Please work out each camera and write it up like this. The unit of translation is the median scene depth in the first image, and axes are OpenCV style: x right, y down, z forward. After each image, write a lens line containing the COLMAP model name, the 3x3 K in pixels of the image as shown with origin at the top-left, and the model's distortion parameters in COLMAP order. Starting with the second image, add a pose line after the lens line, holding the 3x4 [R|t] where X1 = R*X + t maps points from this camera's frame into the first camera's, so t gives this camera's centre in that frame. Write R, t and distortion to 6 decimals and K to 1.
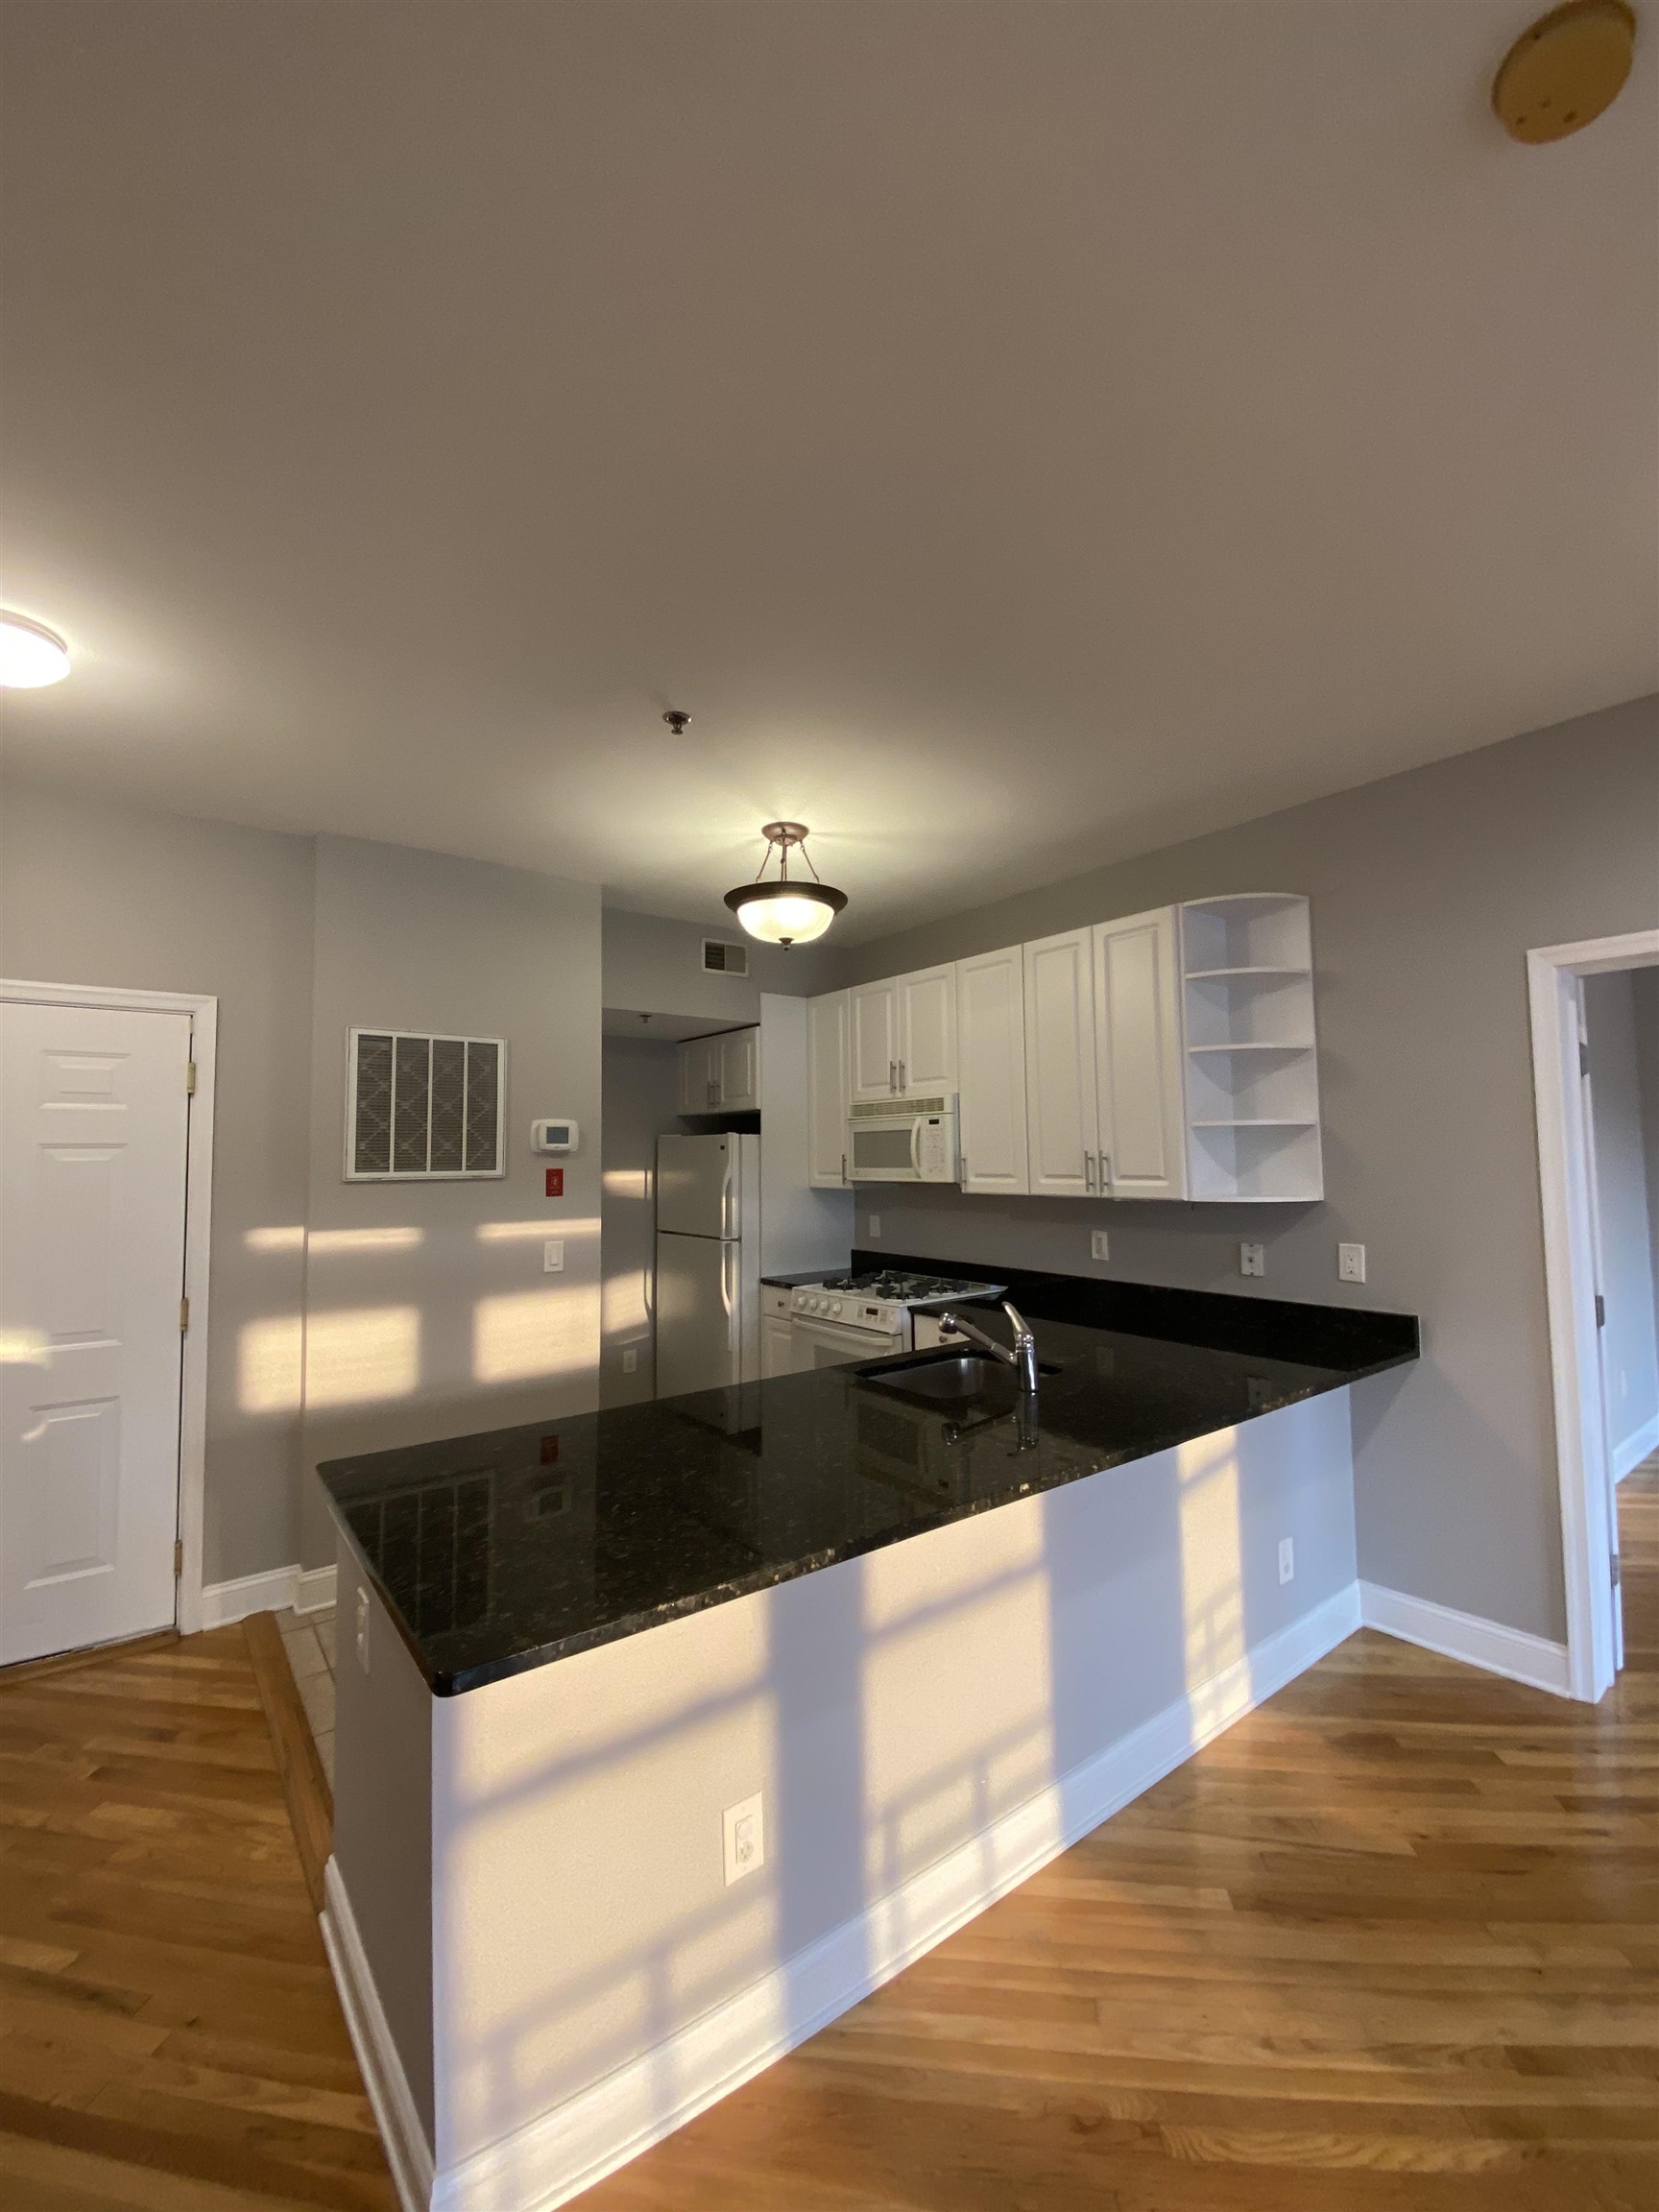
lens RADIAL K [[892.1, 0, 834.3], [0, 892.1, 1108.5], [0, 0, 1]] dist [0.002089, -0.000208]
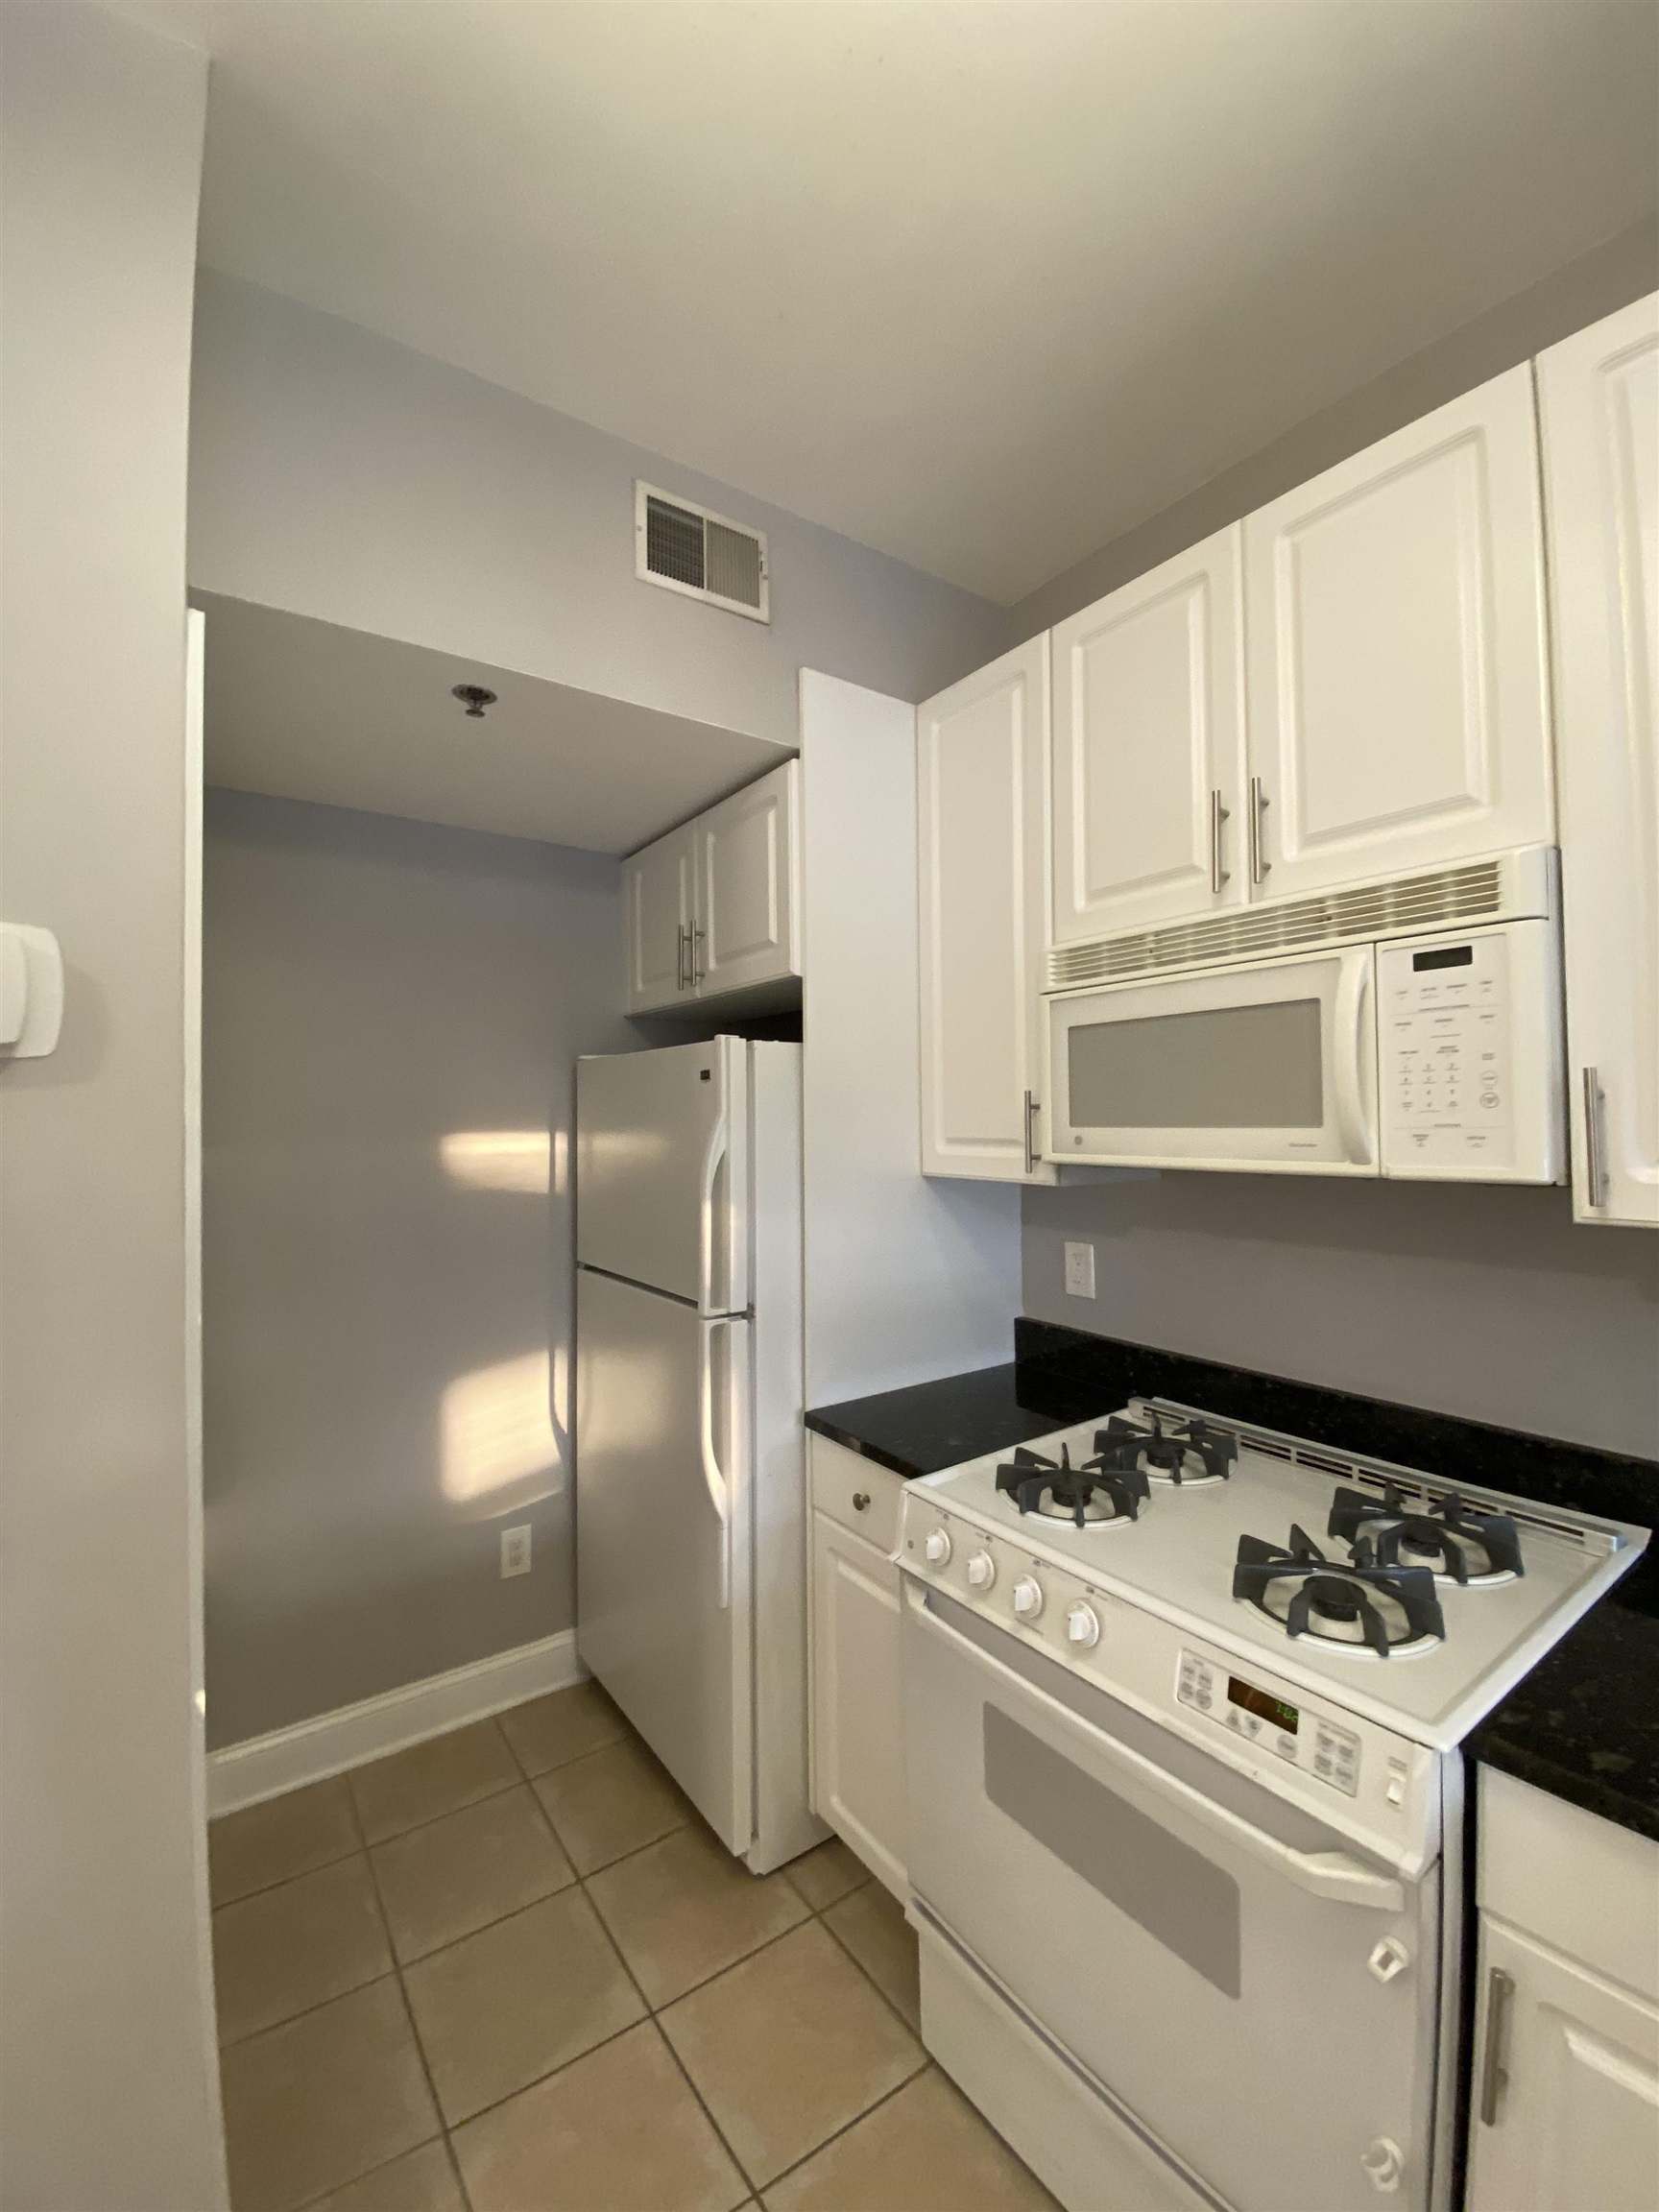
lens RADIAL K [[892.1, 0, 812.2], [0, 892.1, 1110.7], [0, 0, 1]] dist [0.002089, -0.000208]
pose [[0.998102, -0.001016, -0.061572, -0.057744], [0.004027, 0.998800, 0.048805, 0.042990], [0.061449, -0.048960, 0.996909, 0.648887]]
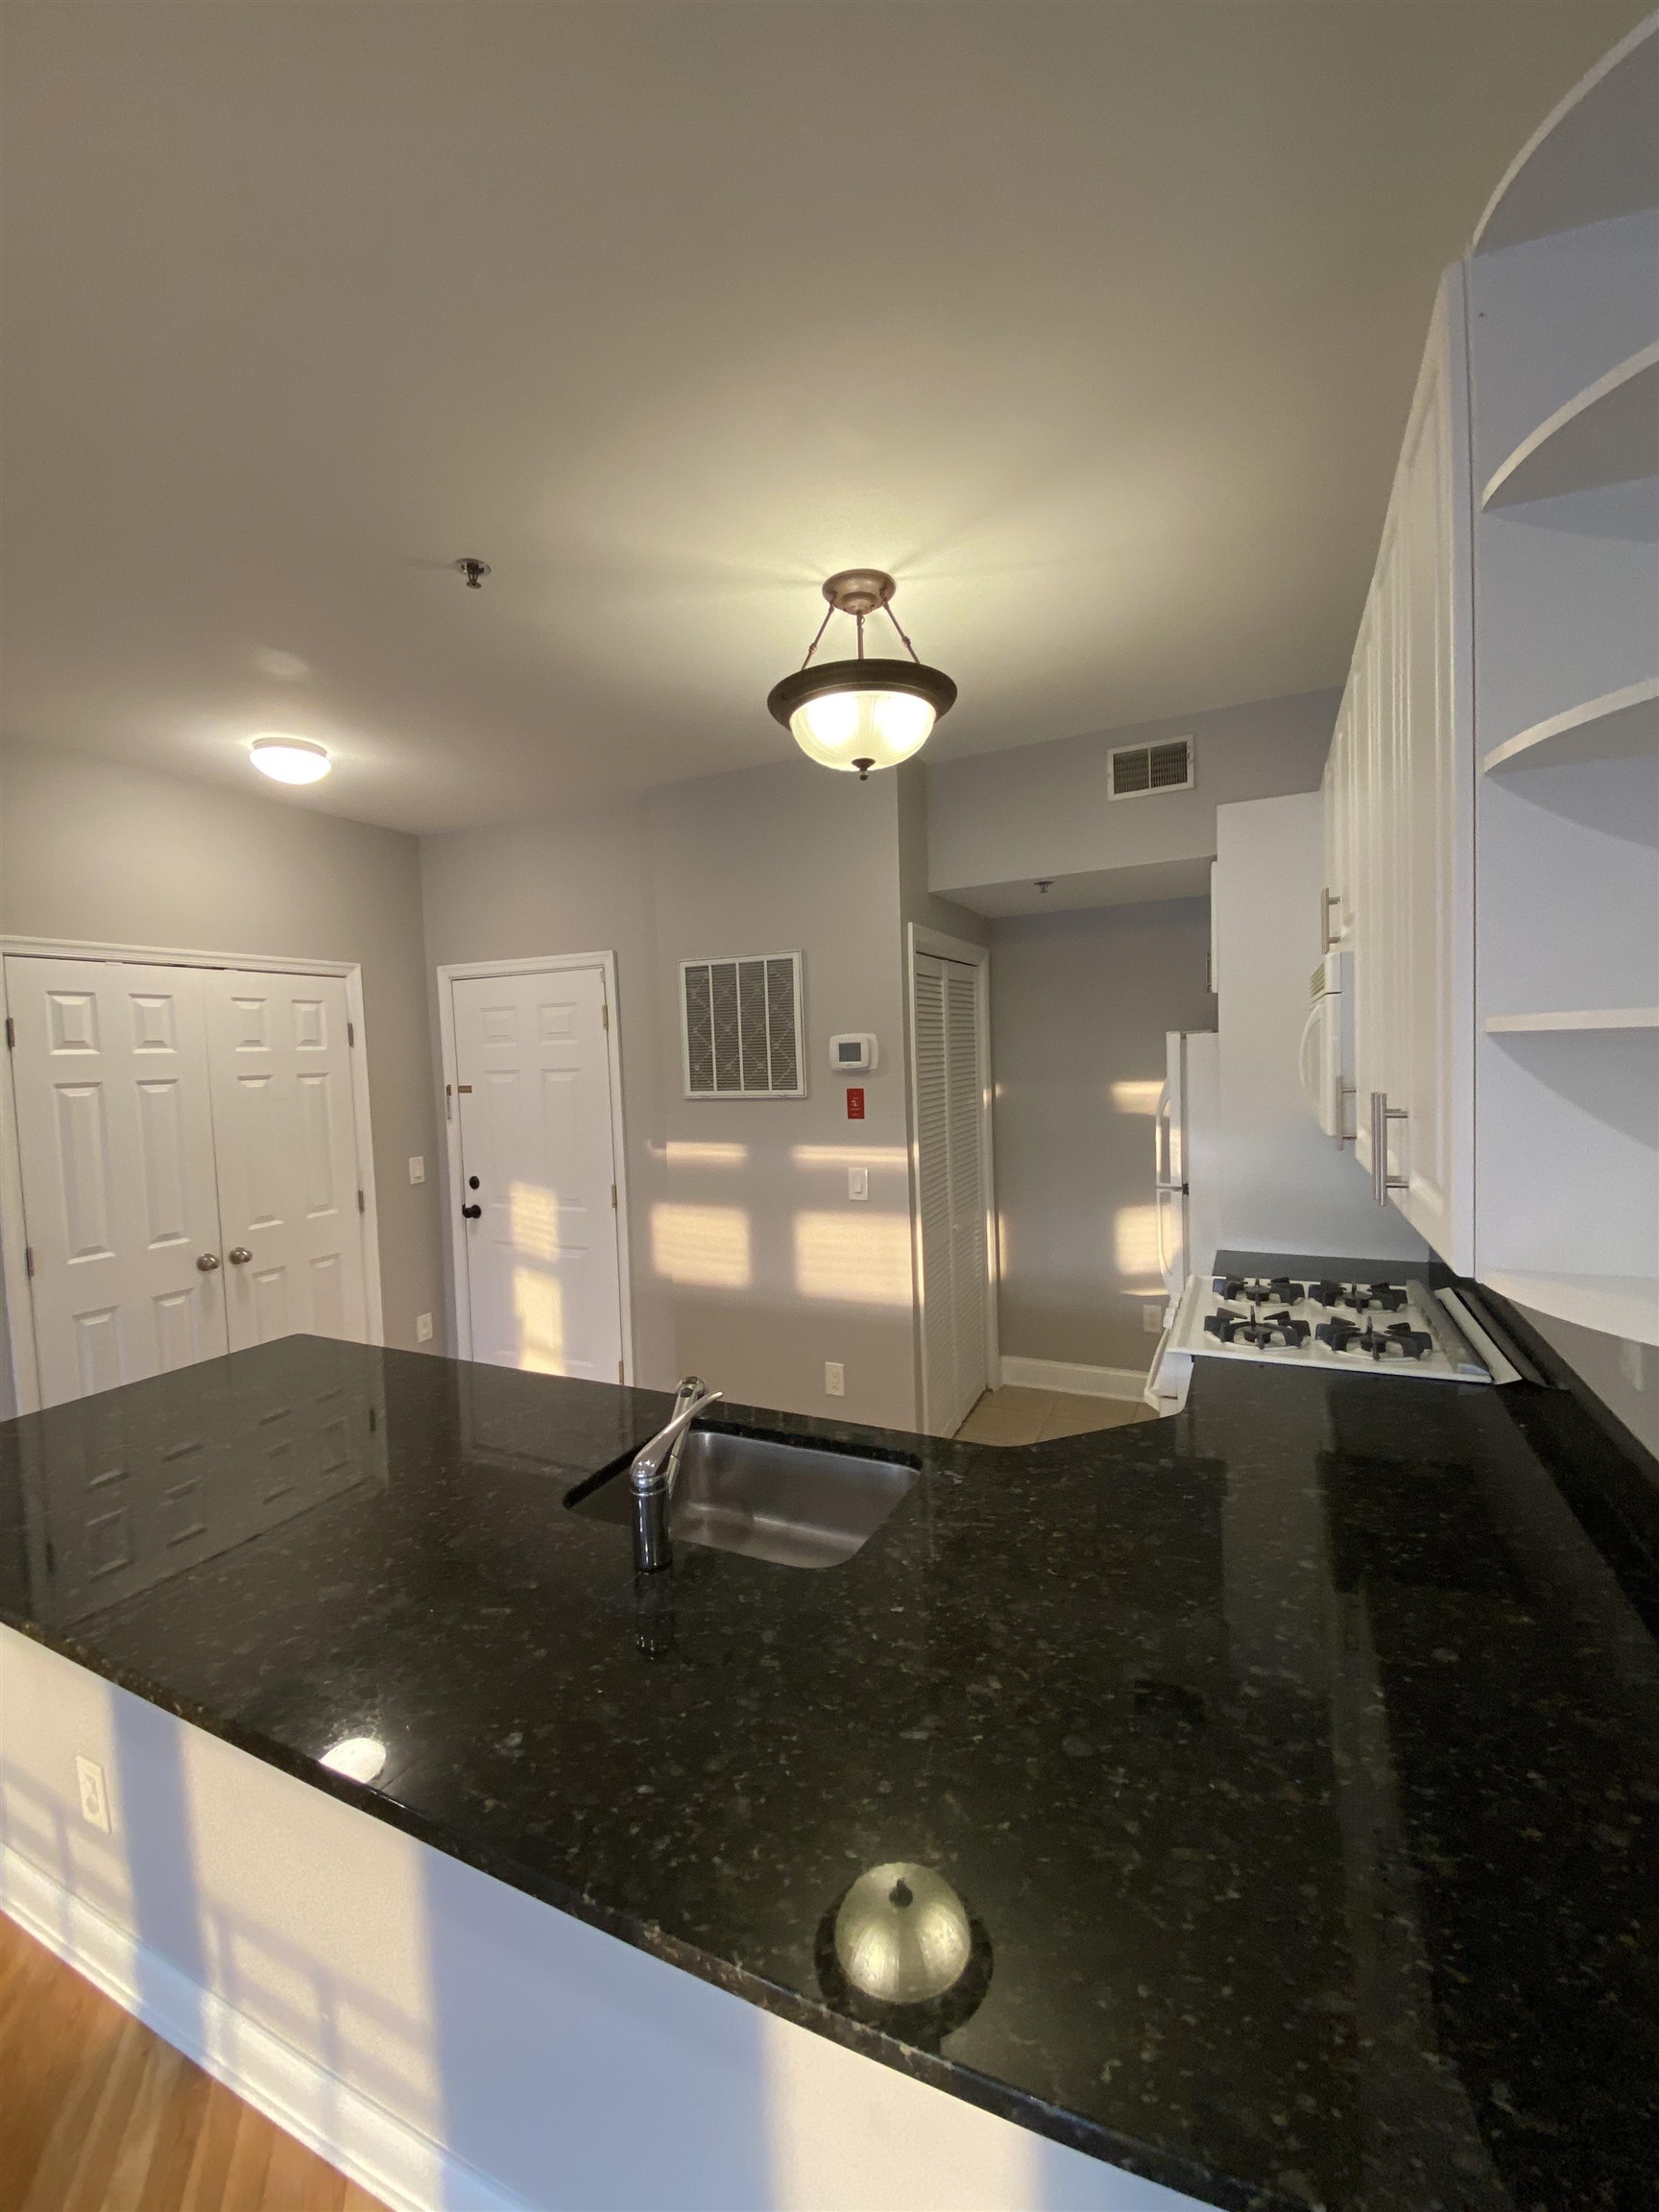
lens RADIAL K [[892.1, 0, 832.5], [0, 892.1, 1111.3], [0, 0, 1]] dist [0.002089, -0.000208]
pose [[0.417905, 0.062058, -0.906369, 0.410165], [0.080141, 0.991257, 0.104821, -0.005051], [0.904949, -0.116443, 0.409278, 0.504170]]
